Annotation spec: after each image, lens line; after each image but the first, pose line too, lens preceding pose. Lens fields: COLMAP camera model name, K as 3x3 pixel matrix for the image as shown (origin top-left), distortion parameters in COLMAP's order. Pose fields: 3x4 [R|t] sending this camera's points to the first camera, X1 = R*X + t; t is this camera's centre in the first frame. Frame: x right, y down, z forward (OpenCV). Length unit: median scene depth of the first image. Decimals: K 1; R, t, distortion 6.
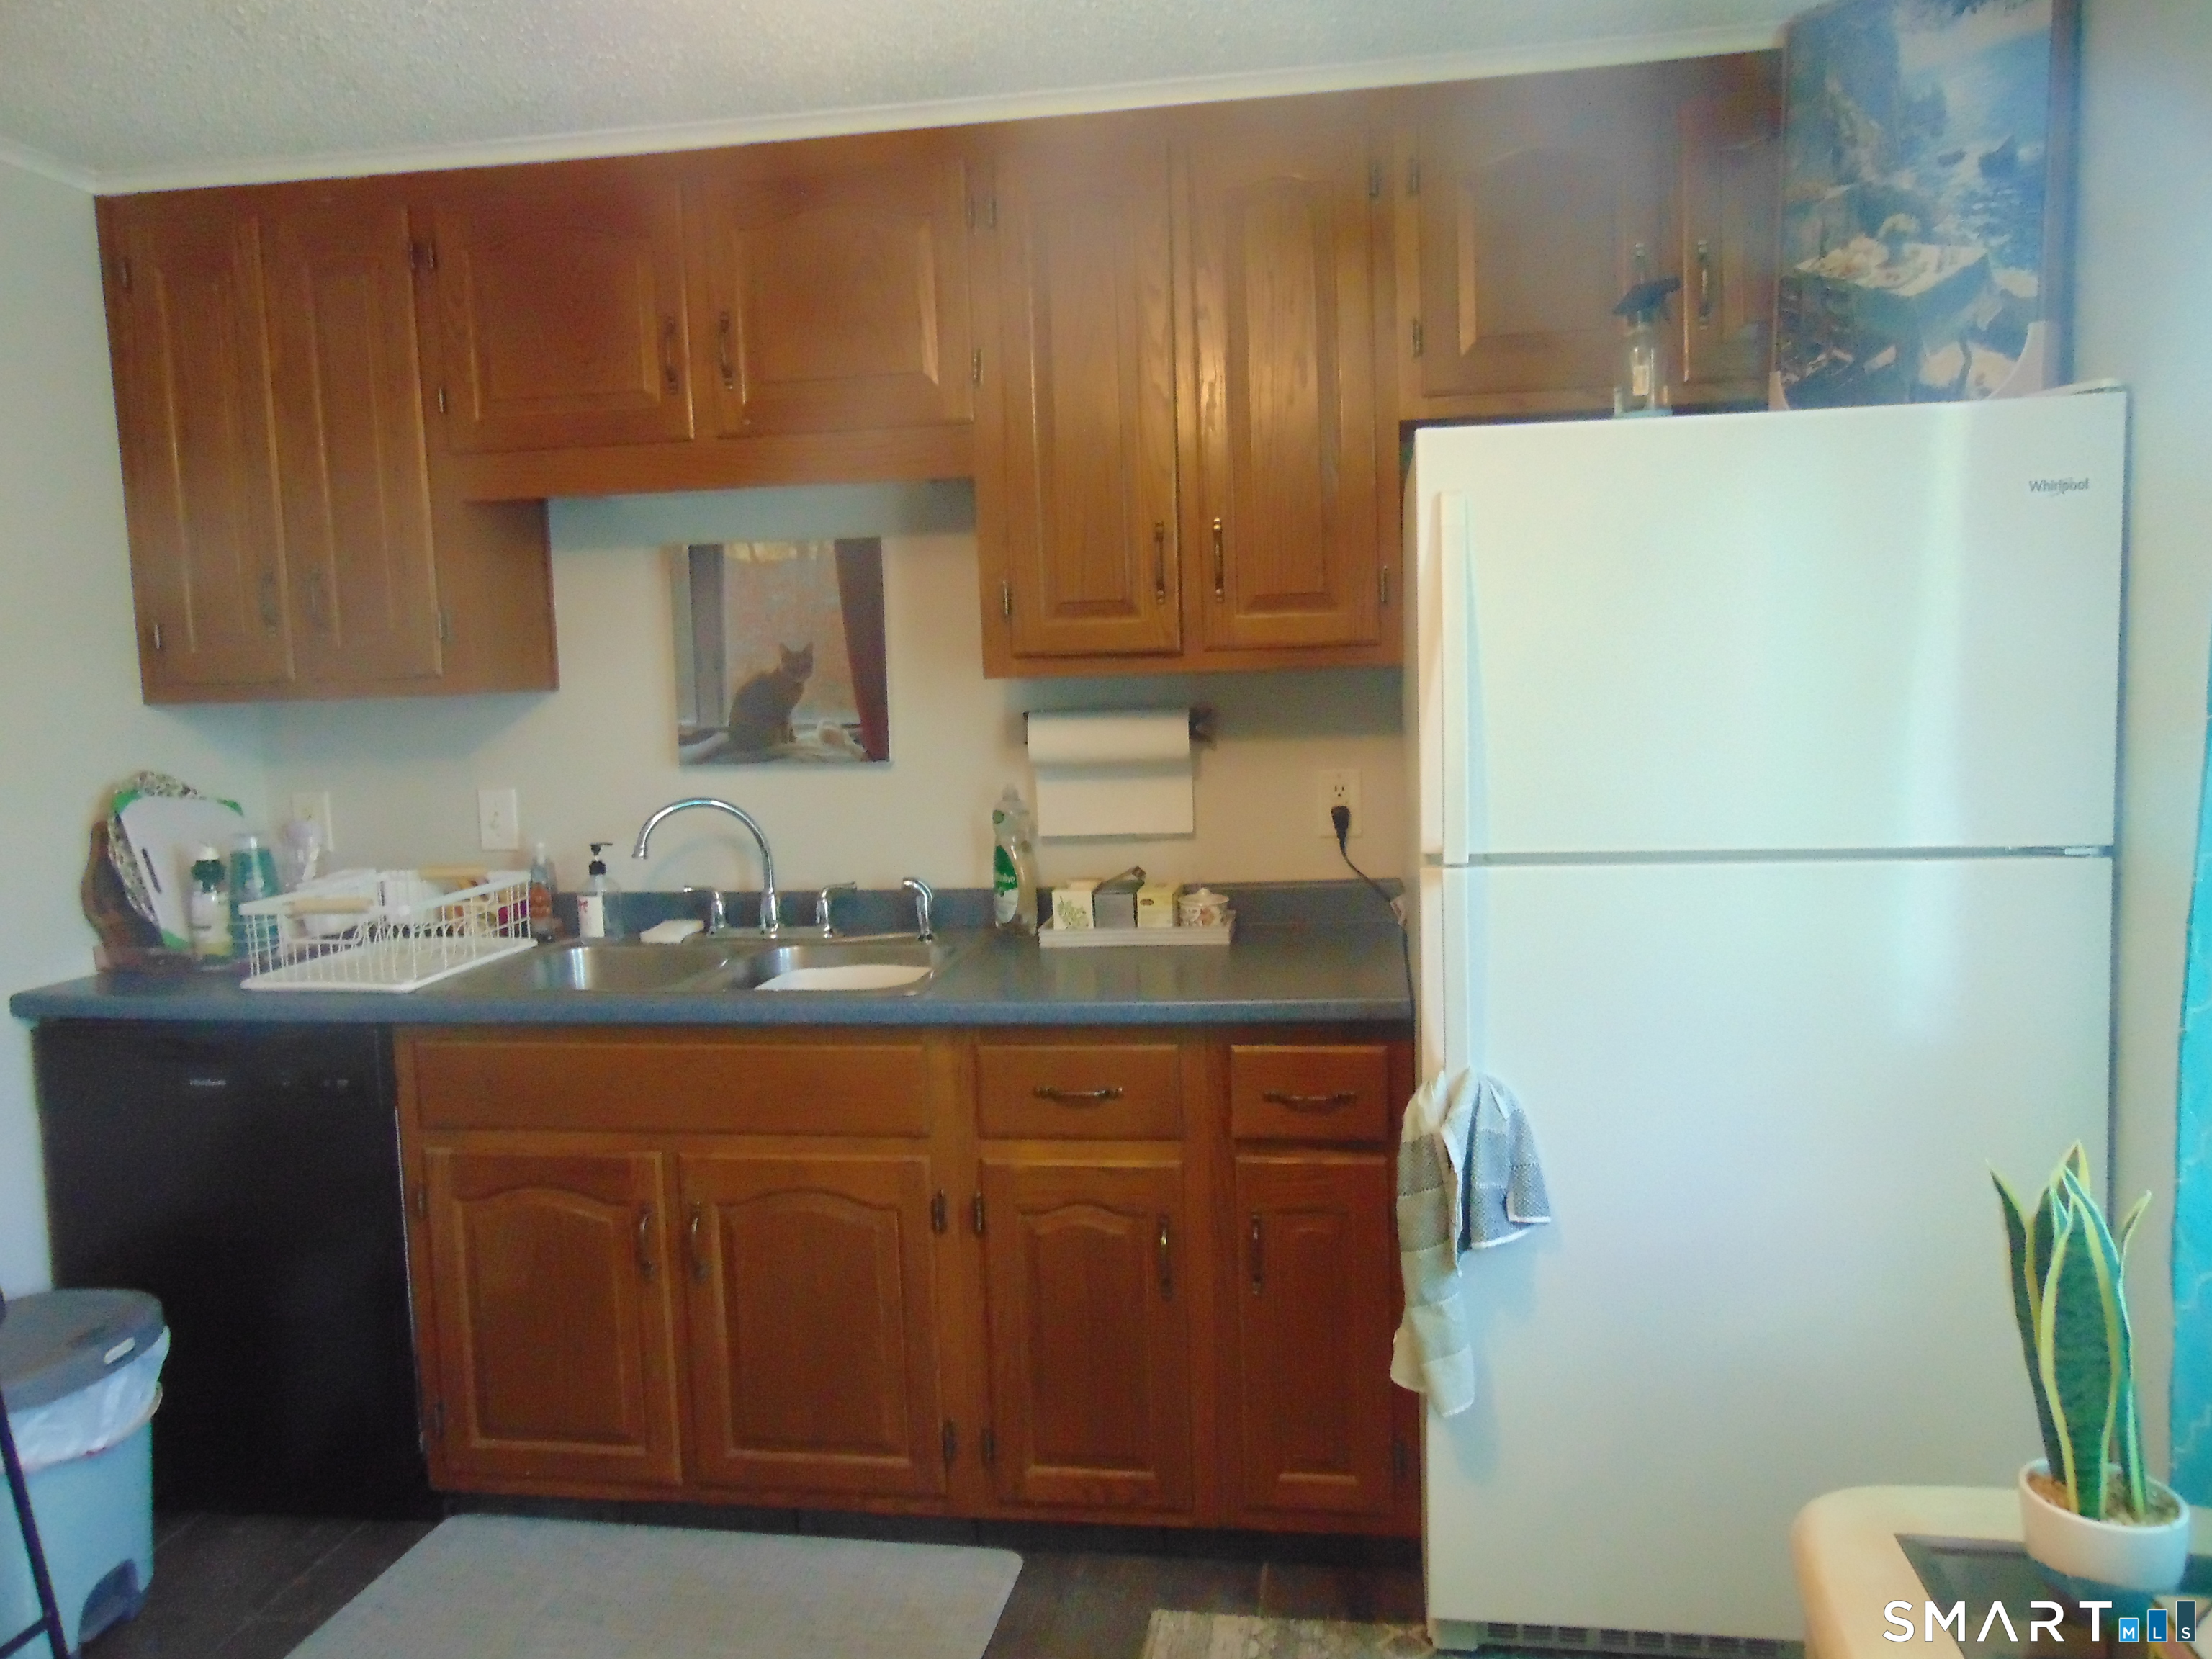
lens RADIAL K [[1659.3, 0, 1106.0], [0, 1659.3, 829.5], [0, 0, 1]] dist [-0.029216, 0.055175]
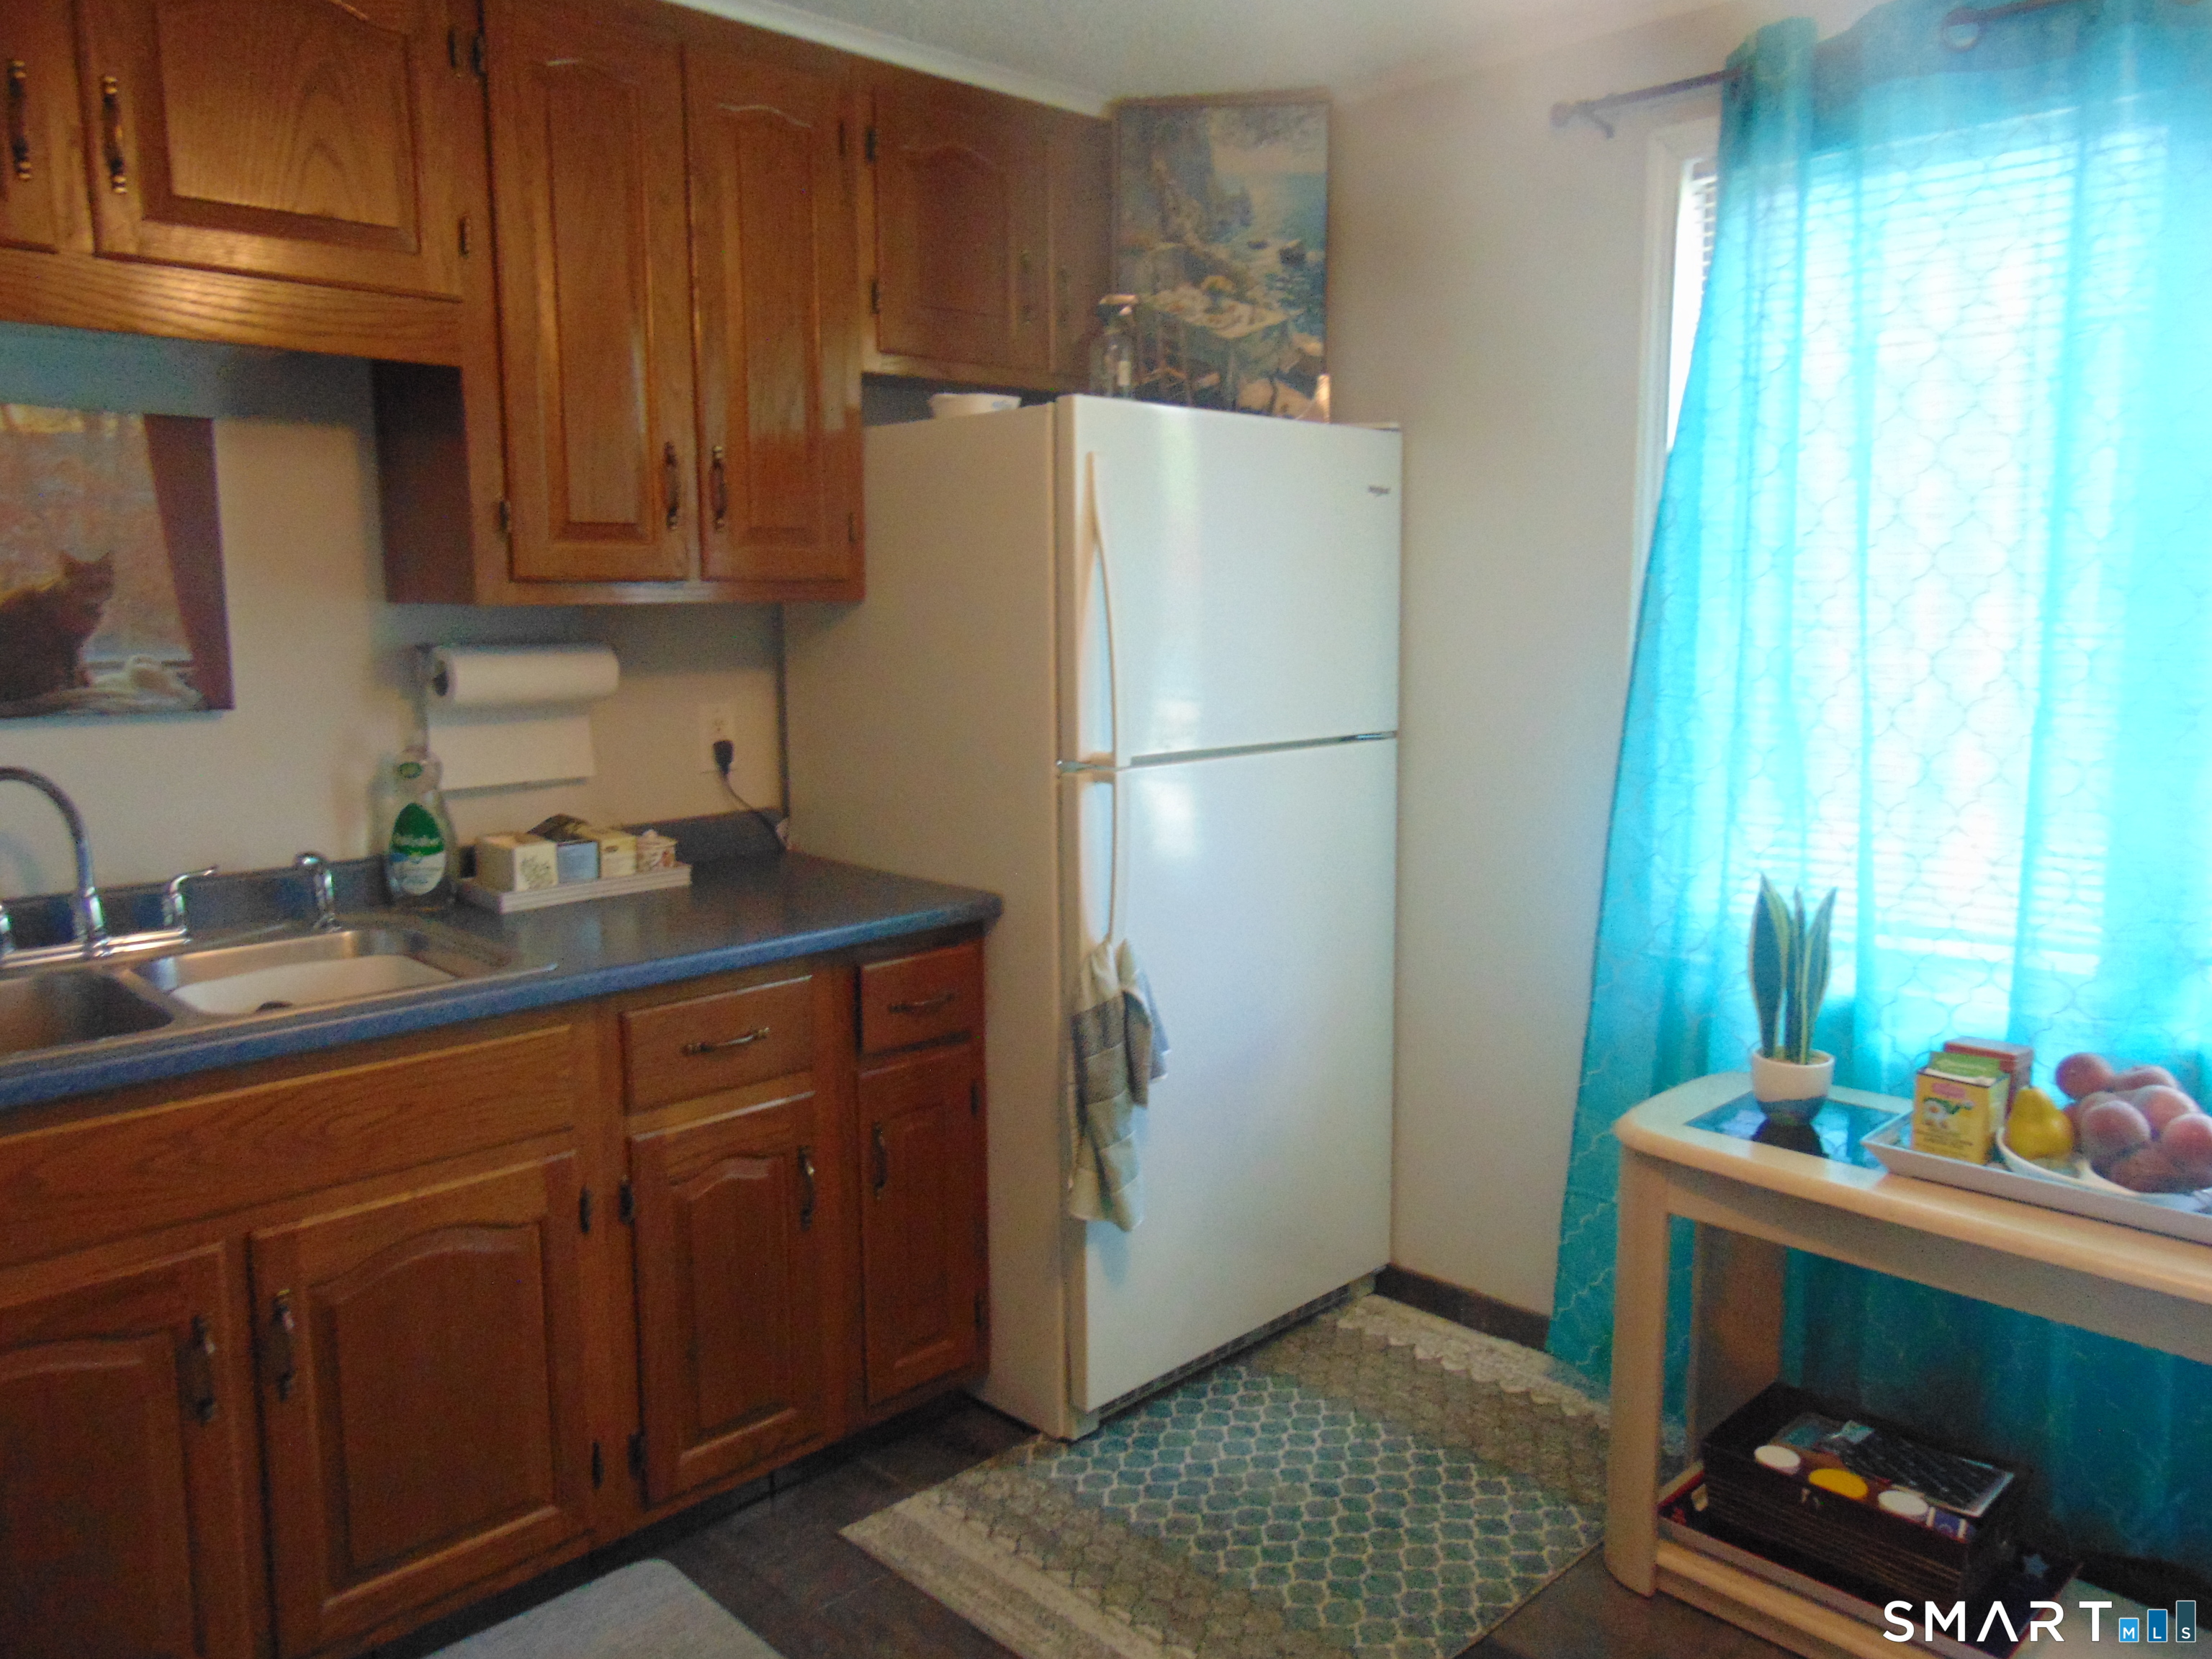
lens RADIAL K [[1661.1, 0, 1104.0], [0, 1661.1, 823.4], [0, 0, 1]] dist [-0.038845, 0.089268]
pose [[0.589788, -0.082115, 0.803372, -0.600029], [0.064012, 0.996440, 0.054855, -0.004705], [-0.805017, 0.019073, 0.592945, 0.239203]]
